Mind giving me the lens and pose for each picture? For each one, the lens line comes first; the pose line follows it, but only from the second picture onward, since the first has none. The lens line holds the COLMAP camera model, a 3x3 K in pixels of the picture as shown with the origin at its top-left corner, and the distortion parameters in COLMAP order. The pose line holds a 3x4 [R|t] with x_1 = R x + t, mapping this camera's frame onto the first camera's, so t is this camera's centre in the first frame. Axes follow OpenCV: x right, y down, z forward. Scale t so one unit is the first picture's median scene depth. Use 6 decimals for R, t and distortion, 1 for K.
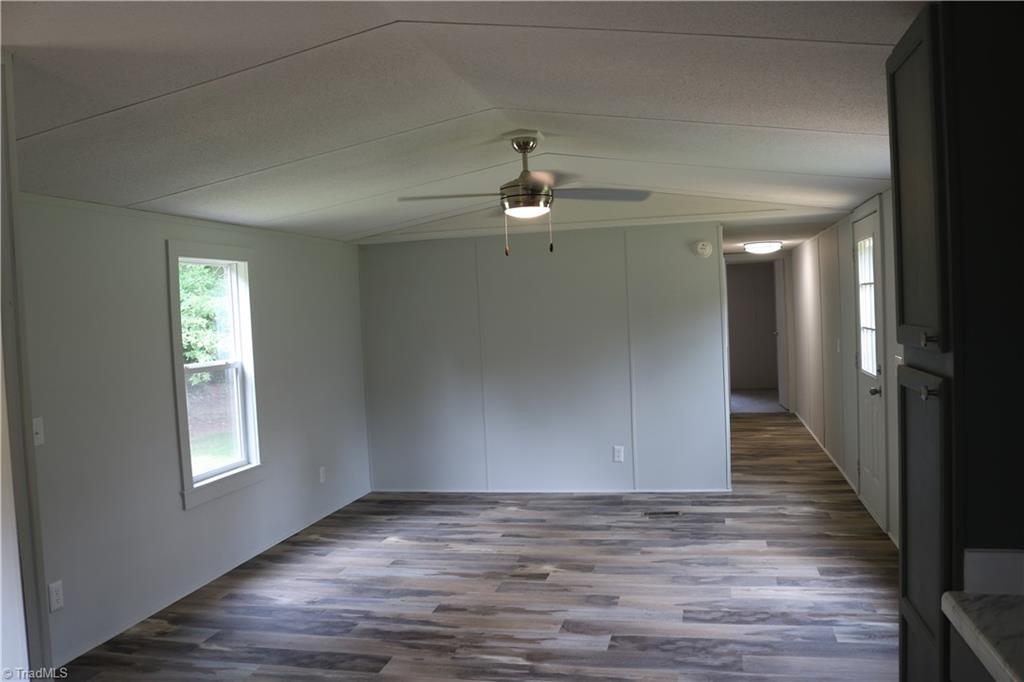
lens RADIAL K [[840.7, 0, 512.0], [0, 840.7, 341.0], [0, 0, 1]] dist [0.000498, 0.005279]
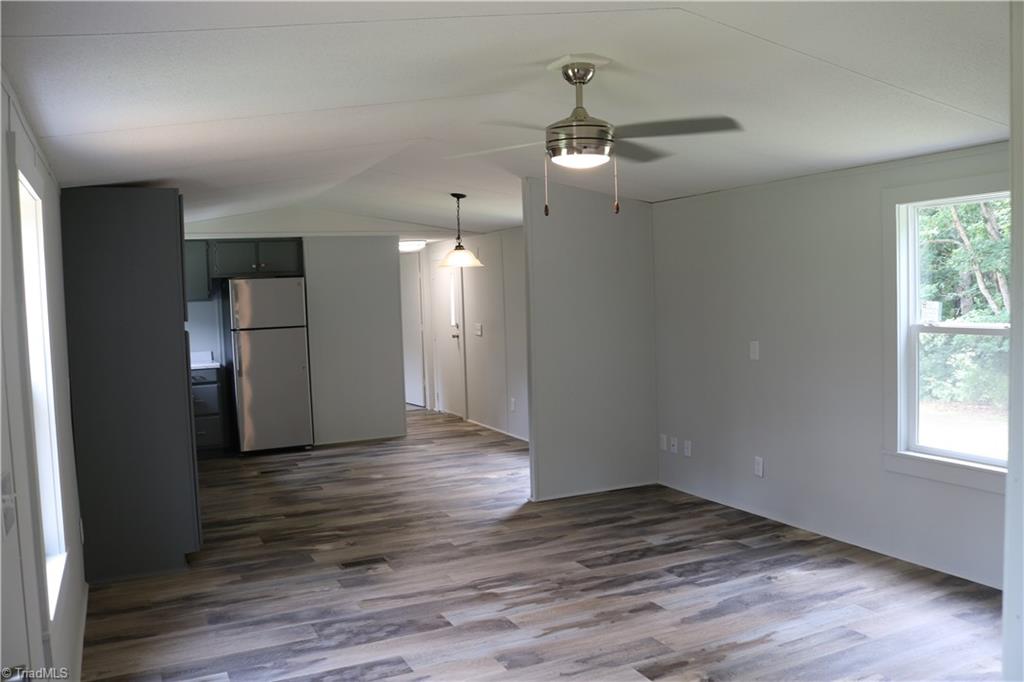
lens RADIAL K [[840.7, 0, 512.0], [0, 840.7, 341.0], [0, 0, 1]] dist [0.000498, 0.005279]
pose [[-0.775198, 0.101383, -0.623530, 0.631718], [0.045531, 0.993438, 0.104922, -0.078665], [0.630076, 0.052945, -0.774727, 1.751059]]
